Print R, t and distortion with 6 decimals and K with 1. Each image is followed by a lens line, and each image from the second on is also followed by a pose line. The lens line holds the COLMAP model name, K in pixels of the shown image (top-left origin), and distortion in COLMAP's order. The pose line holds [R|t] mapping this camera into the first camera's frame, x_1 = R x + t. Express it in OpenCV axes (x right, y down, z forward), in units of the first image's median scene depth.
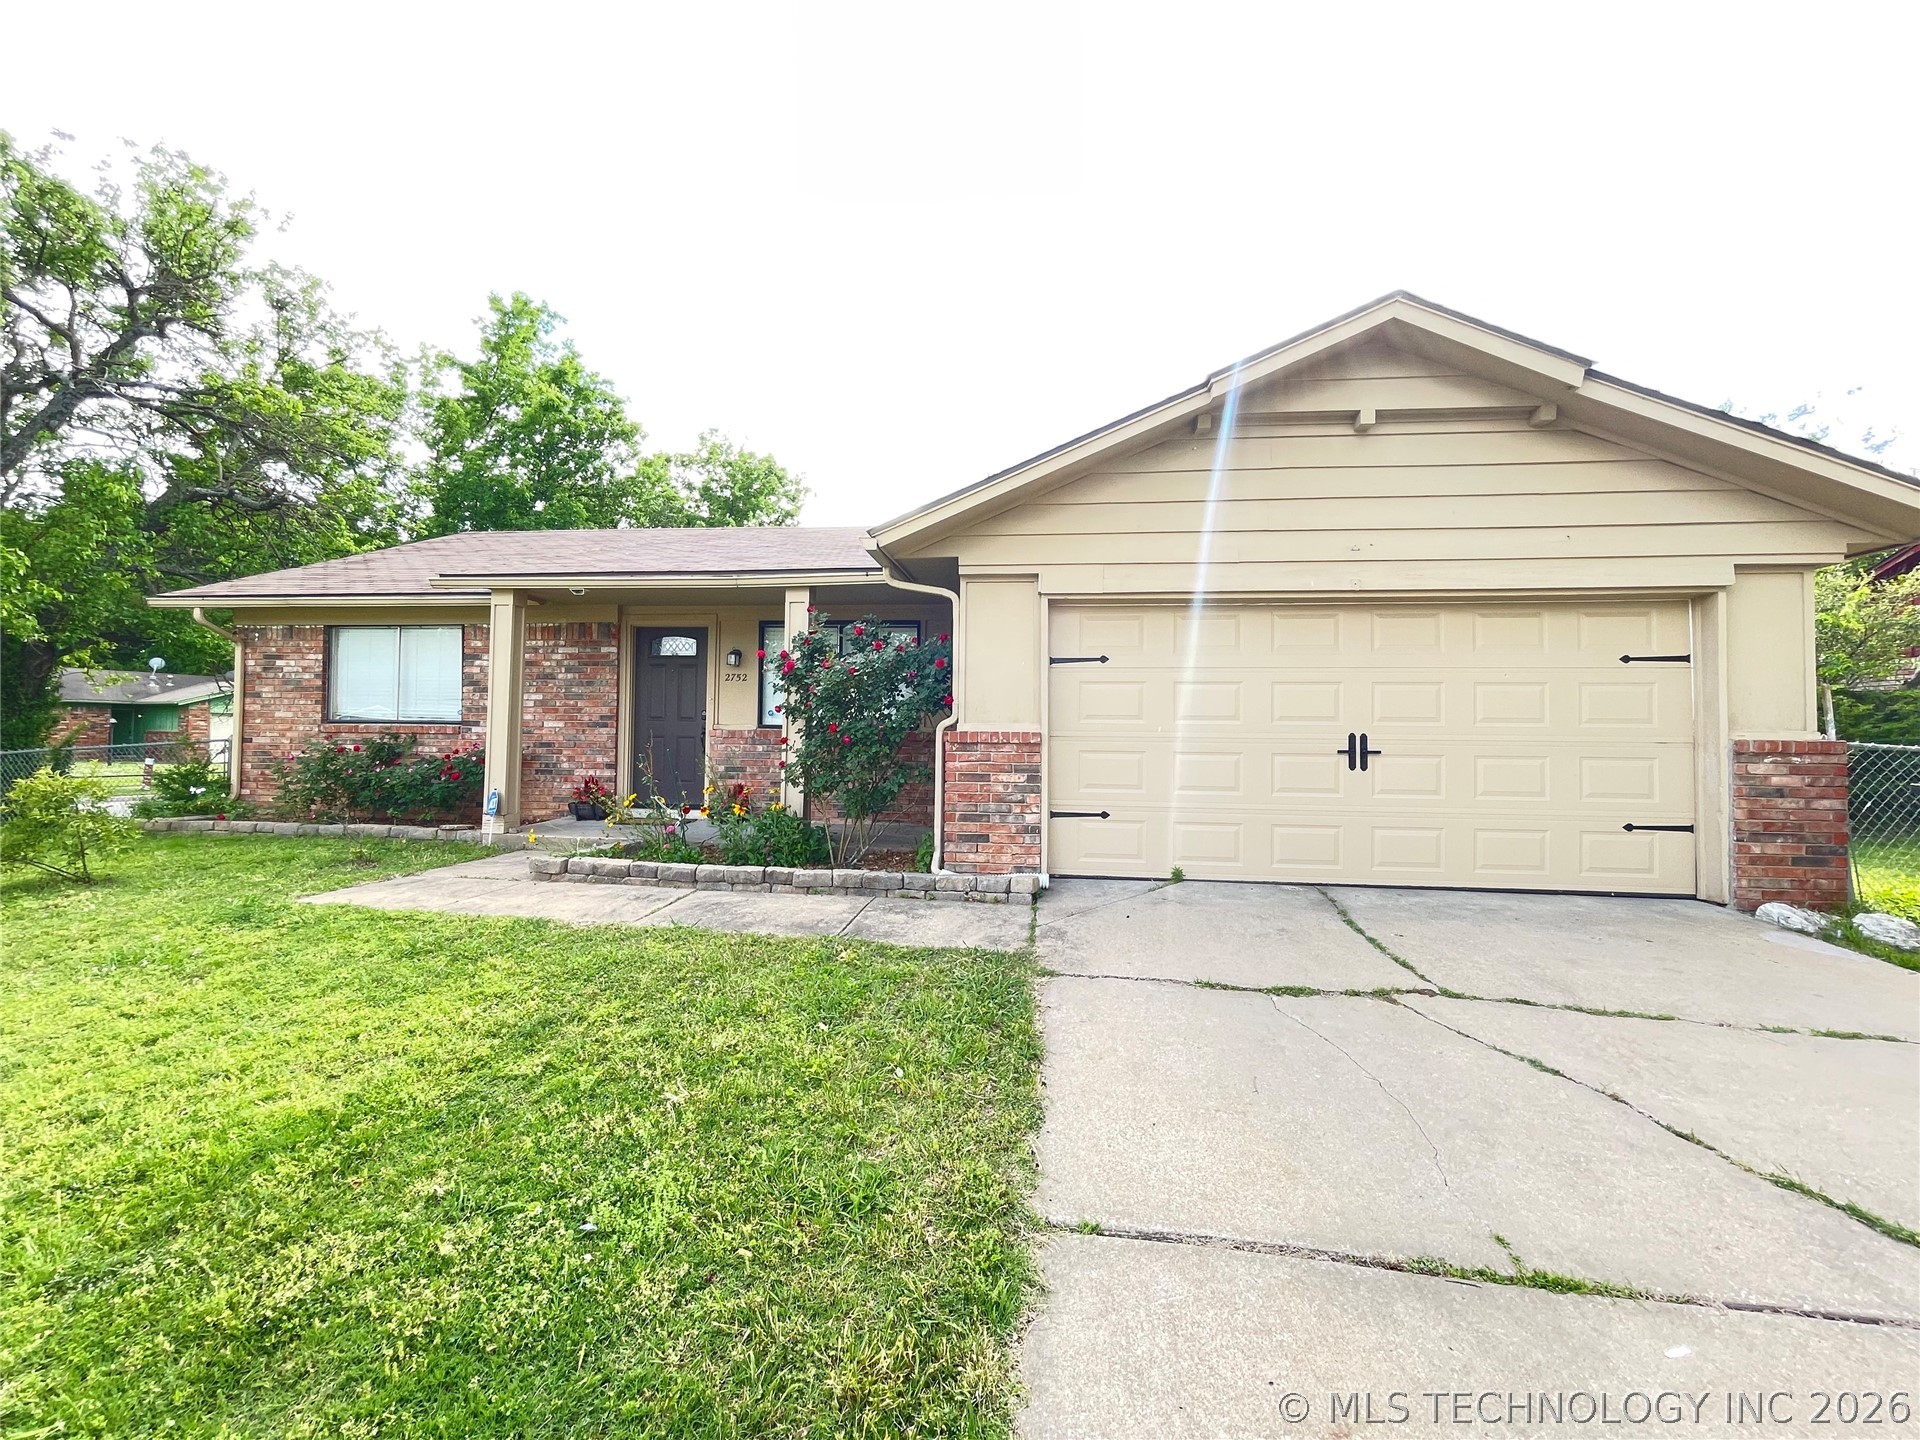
lens RADIAL K [[776.8, 0, 957.9], [0, 776.8, 718.9], [0, 0, 1]] dist [0.002521, -0.000189]
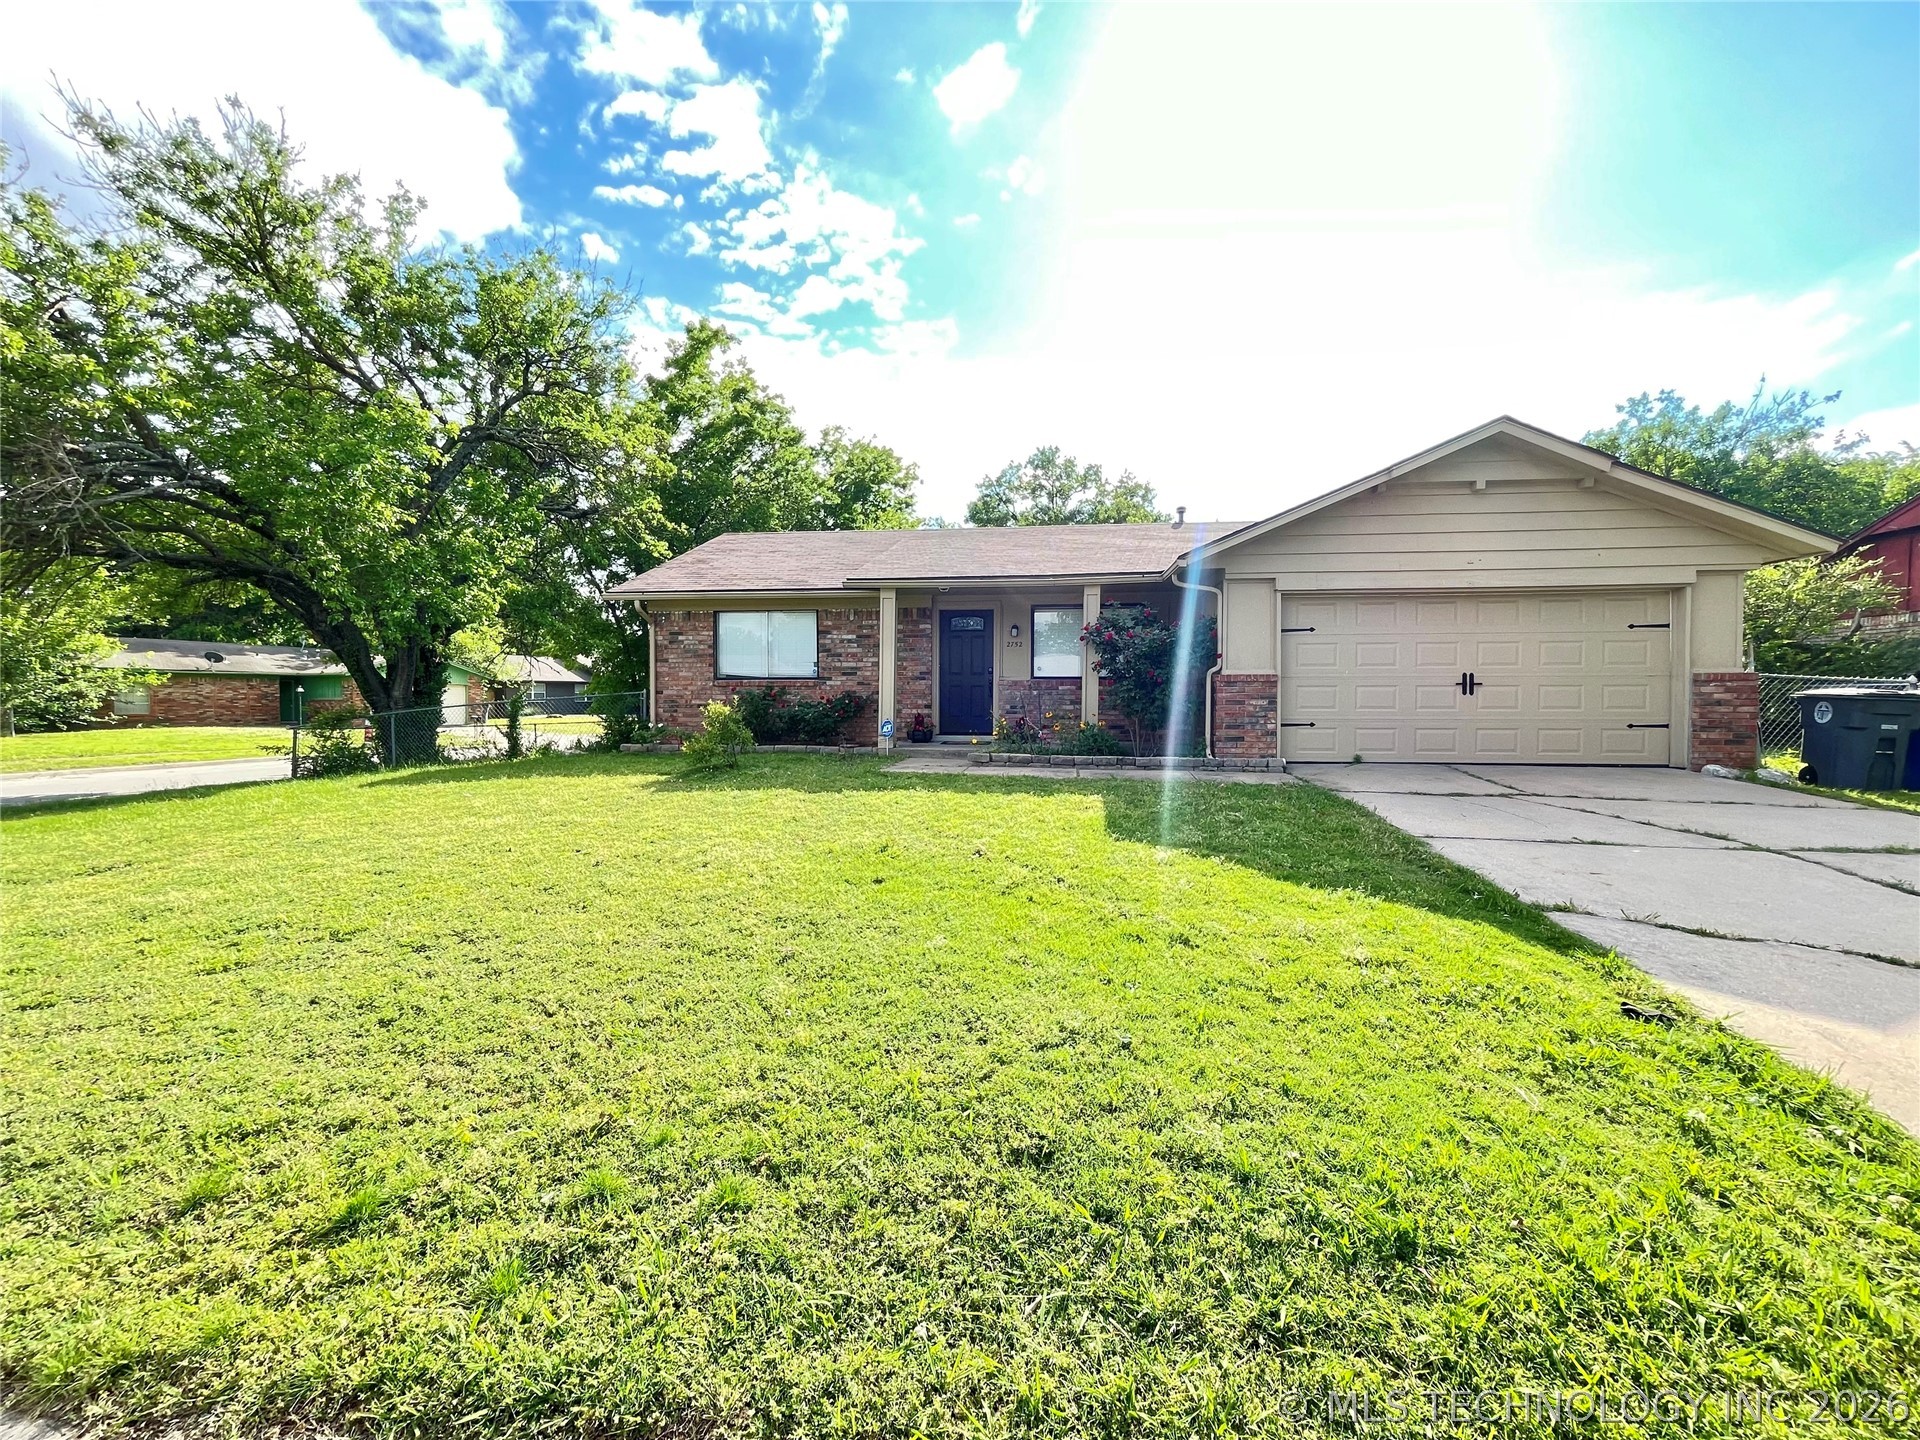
lens RADIAL K [[776.8, 0, 961.8], [0, 776.8, 718.5], [0, 0, 1]] dist [0.002521, -0.000189]
pose [[0.999899, -0.011206, -0.008707, -0.555330], [0.011577, 0.998976, 0.043726, 0.030650], [0.008208, -0.043823, 0.999006, -0.674903]]
